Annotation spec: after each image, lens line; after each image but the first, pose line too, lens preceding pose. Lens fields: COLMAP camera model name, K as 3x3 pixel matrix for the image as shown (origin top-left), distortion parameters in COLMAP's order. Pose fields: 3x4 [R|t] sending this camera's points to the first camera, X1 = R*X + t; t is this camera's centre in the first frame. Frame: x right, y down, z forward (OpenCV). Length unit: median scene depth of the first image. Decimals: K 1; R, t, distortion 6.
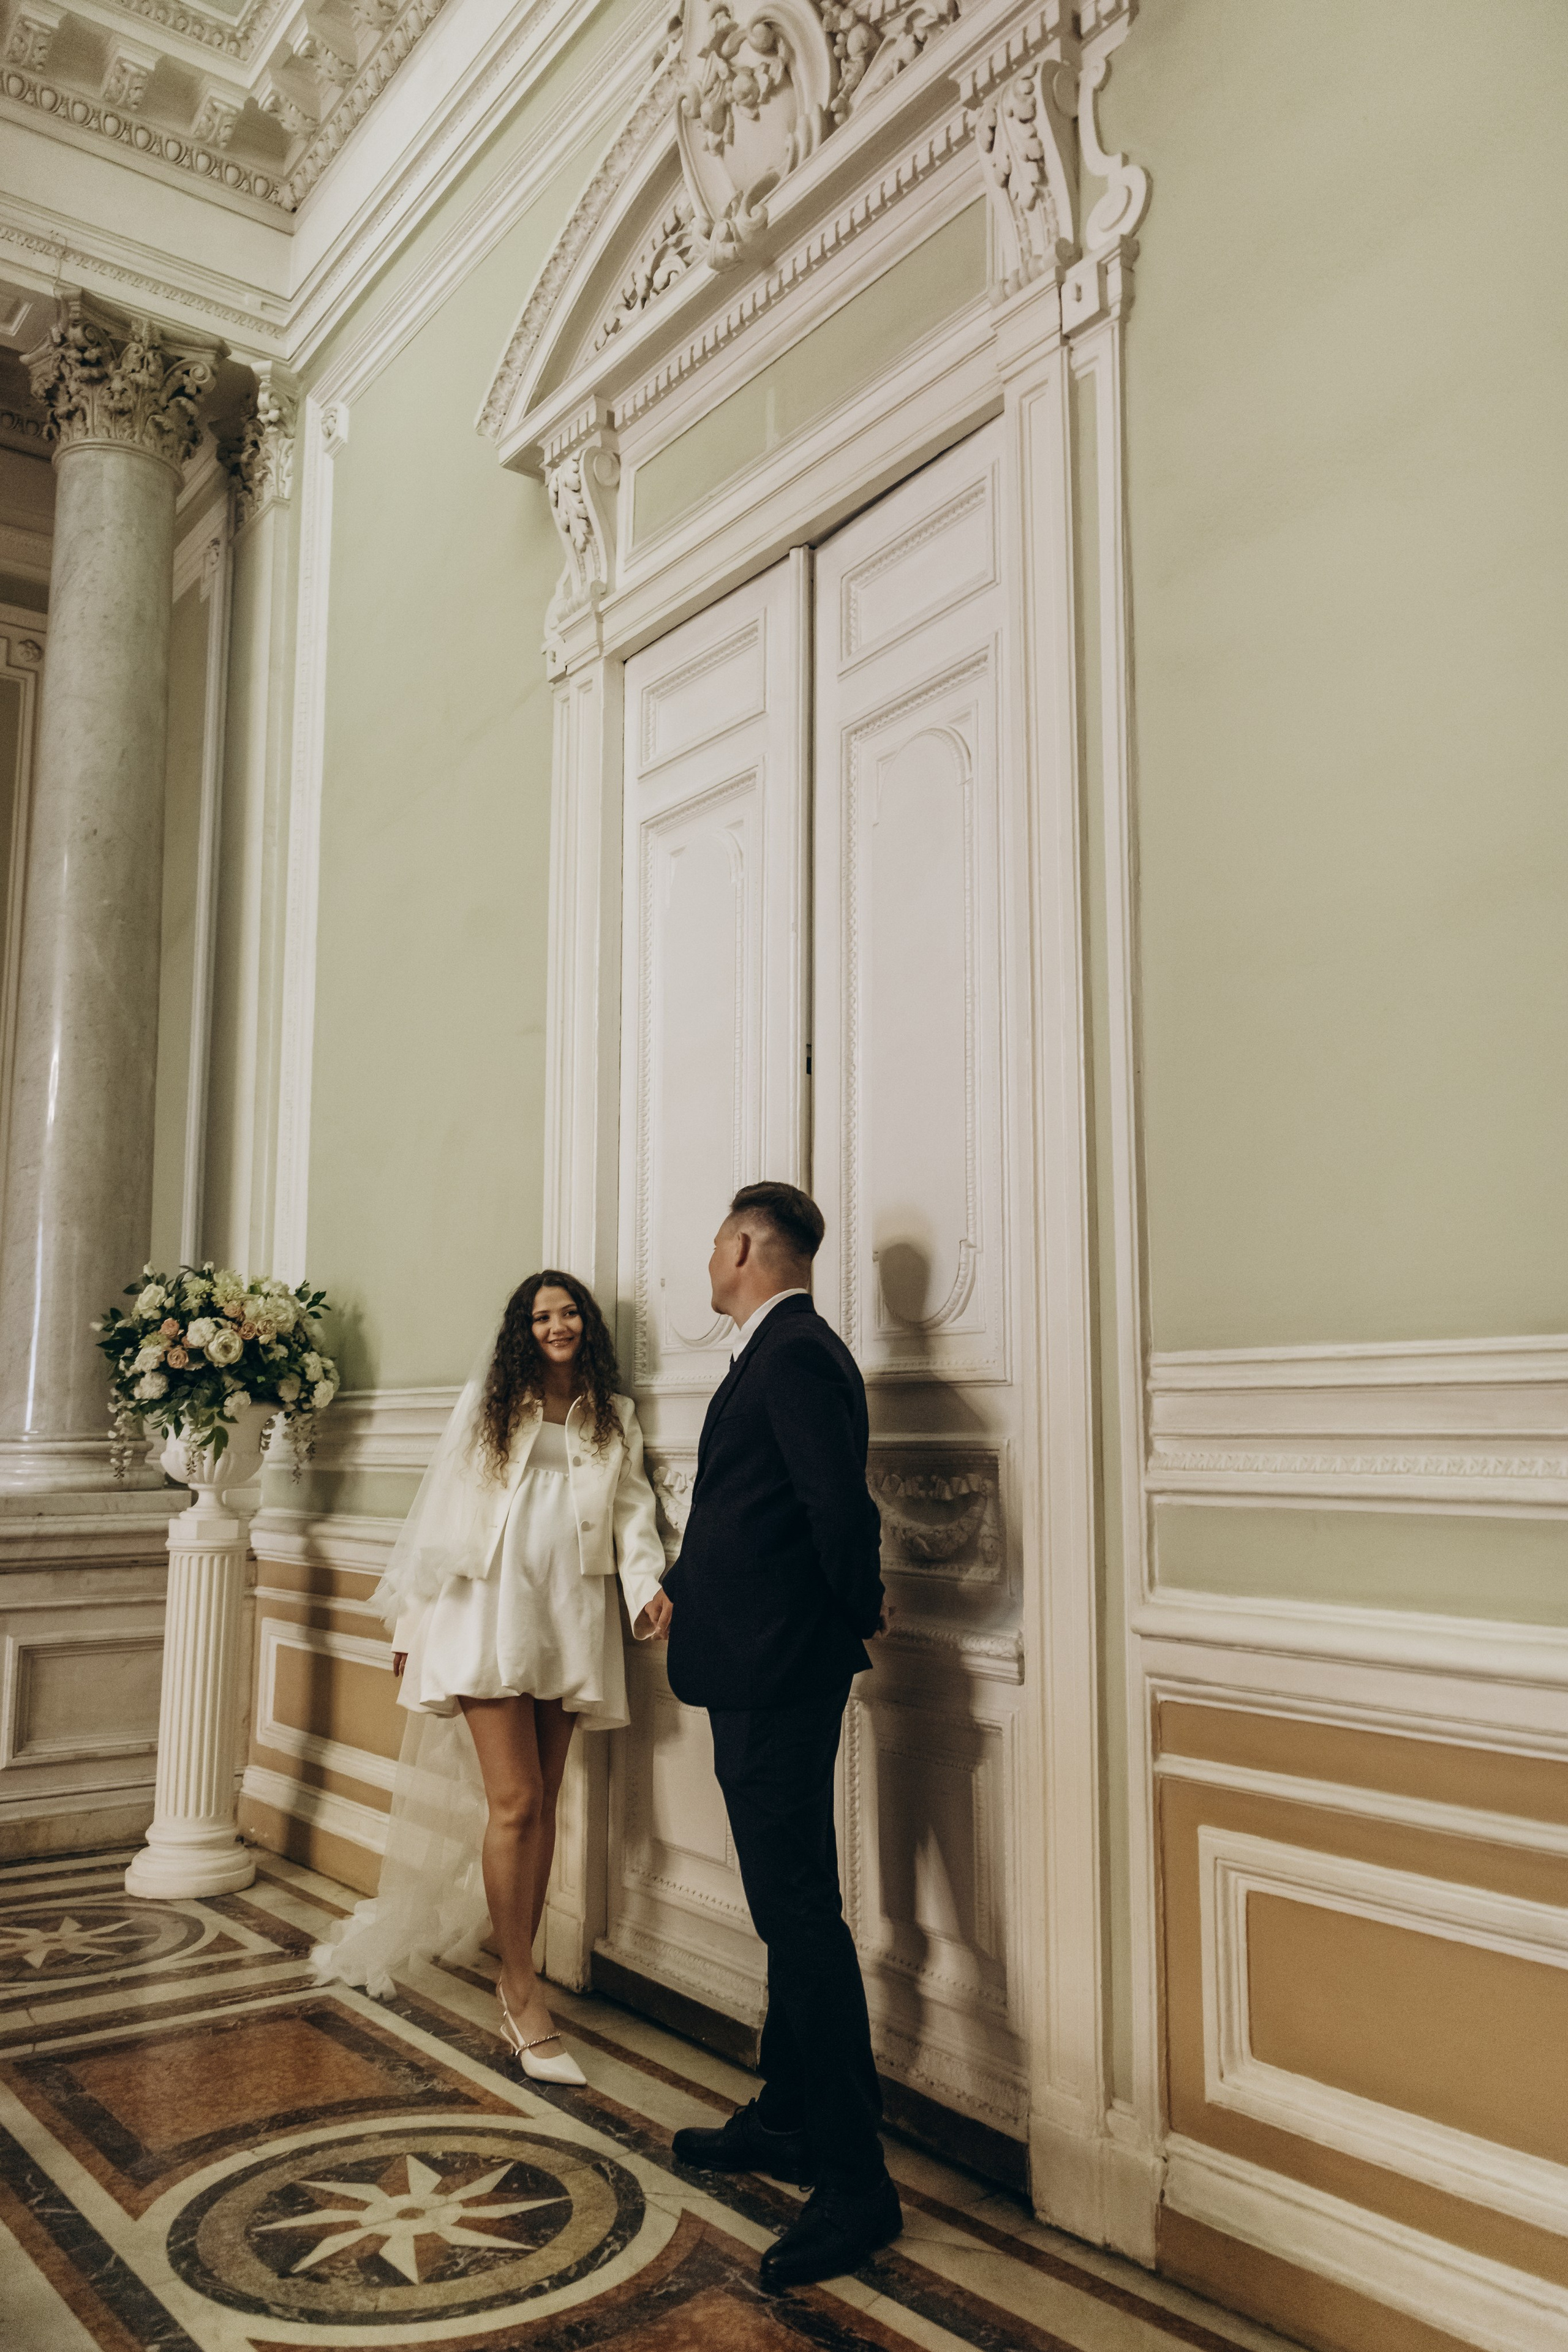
lens RADIAL K [[1824.7, 0, 784.0], [0, 1824.7, 1176.0], [0, 0, 1]] dist [0.023480, -0.041521]
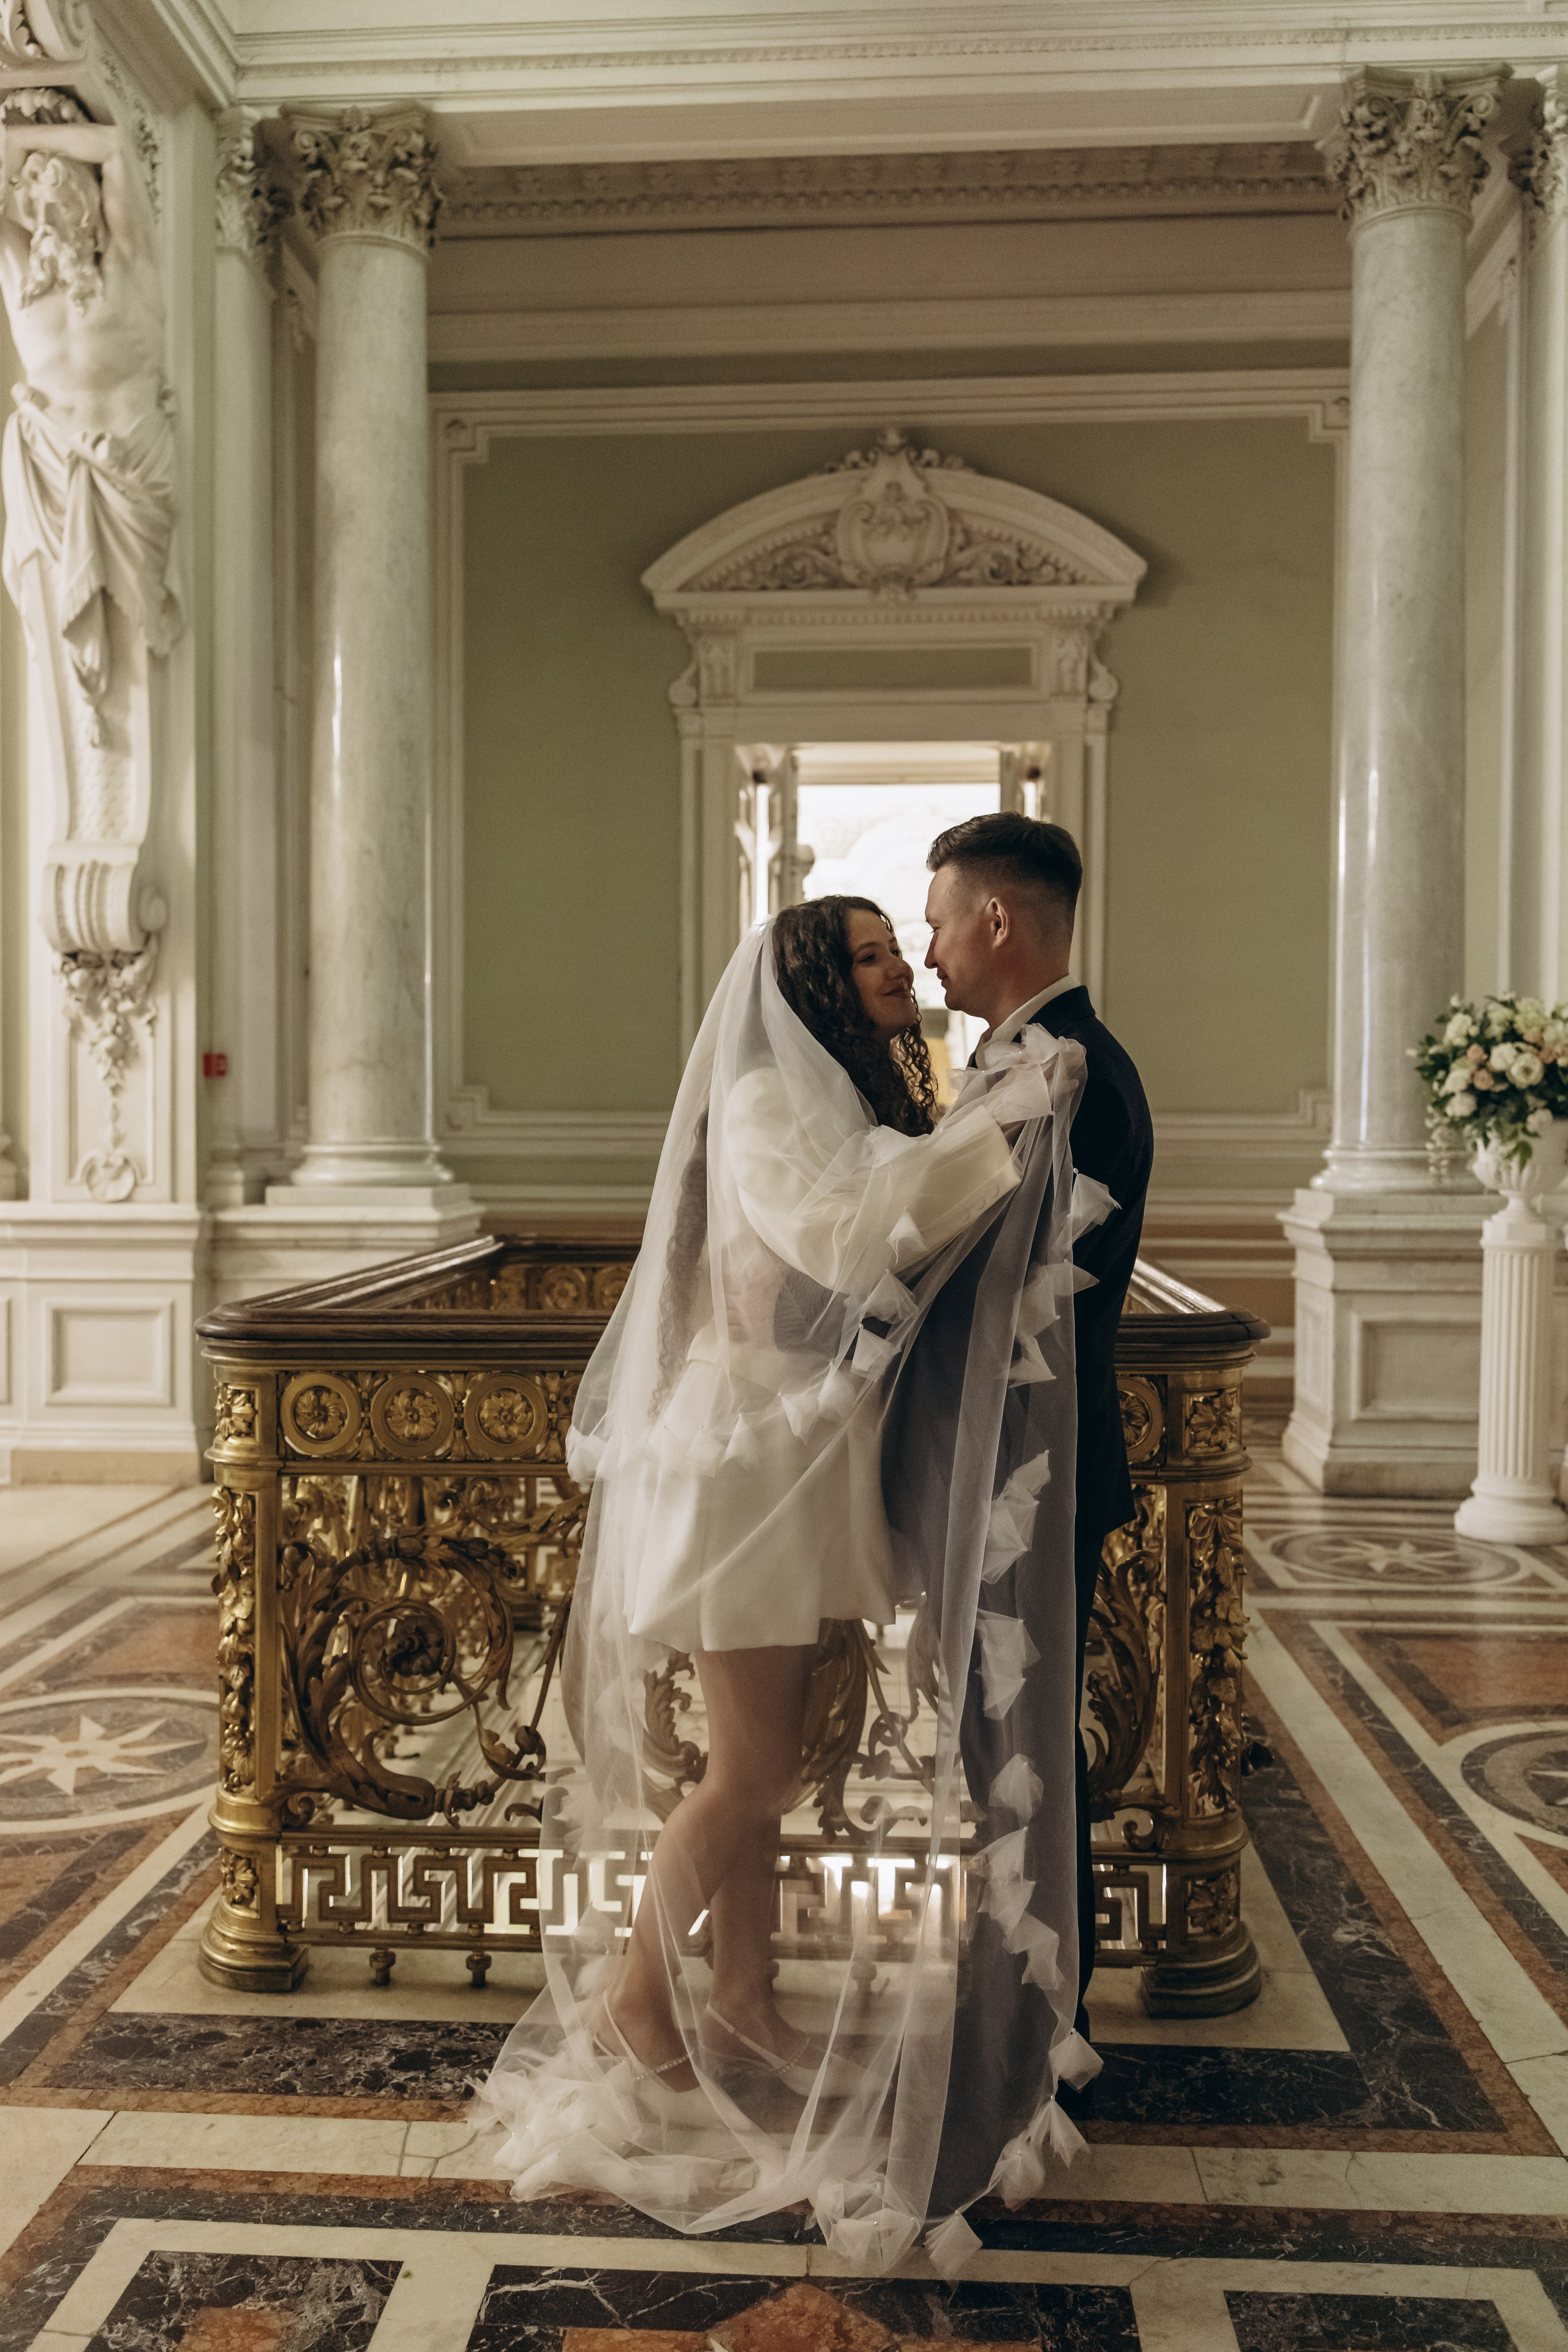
lens RADIAL K [[1836.4, 0, 773.0], [0, 1836.4, 1165.7], [0, 0, 1]] dist [0.009364, -0.017616]
pose [[0.754052, 0.017362, -0.656585, 0.076013], [0.086693, 0.988274, 0.125694, -0.026305], [0.651068, -0.151701, 0.743705, -0.122375]]
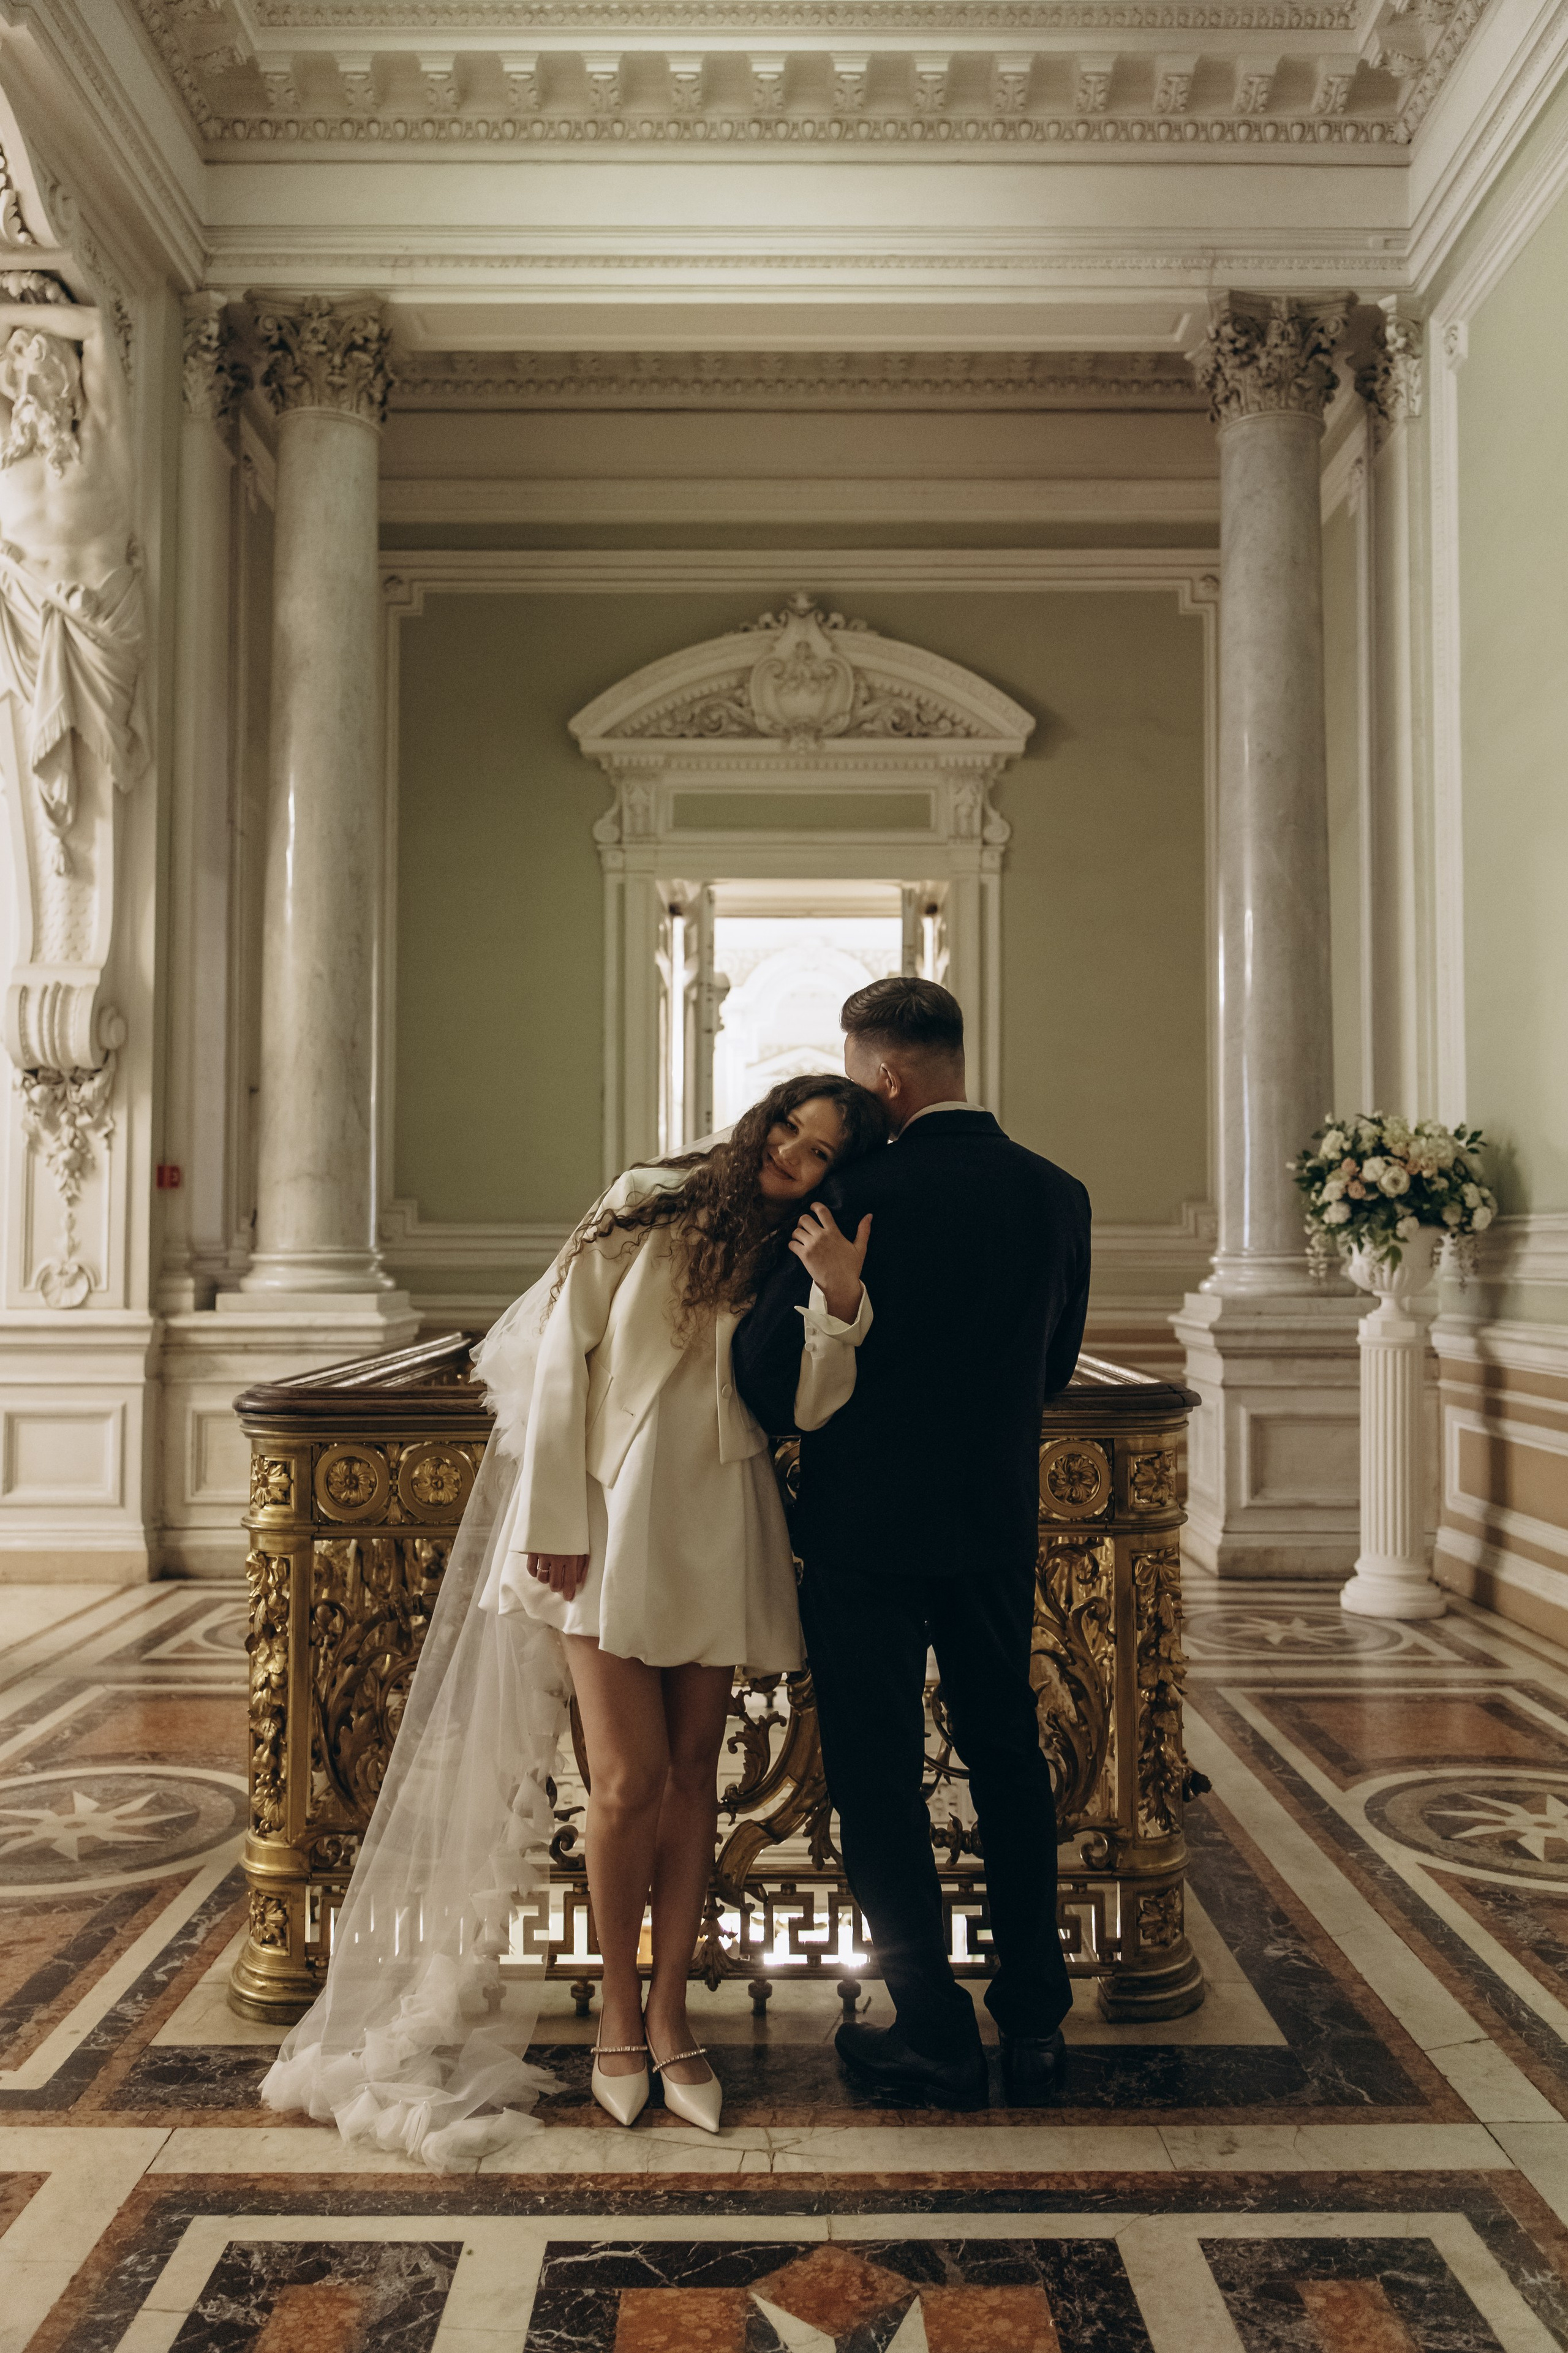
lens RADIAL K [[1788.5, 0, 775.8], [0, 1788.5, 1164.3], [0, 0, 1]] dist [0.007900, -0.013688]
pose [[0.795292, -0.025513, -0.605690, 0.082211], [0.081222, 0.994590, 0.064752, -0.025918], [0.600761, -0.100692, 0.793062, -0.177292]]
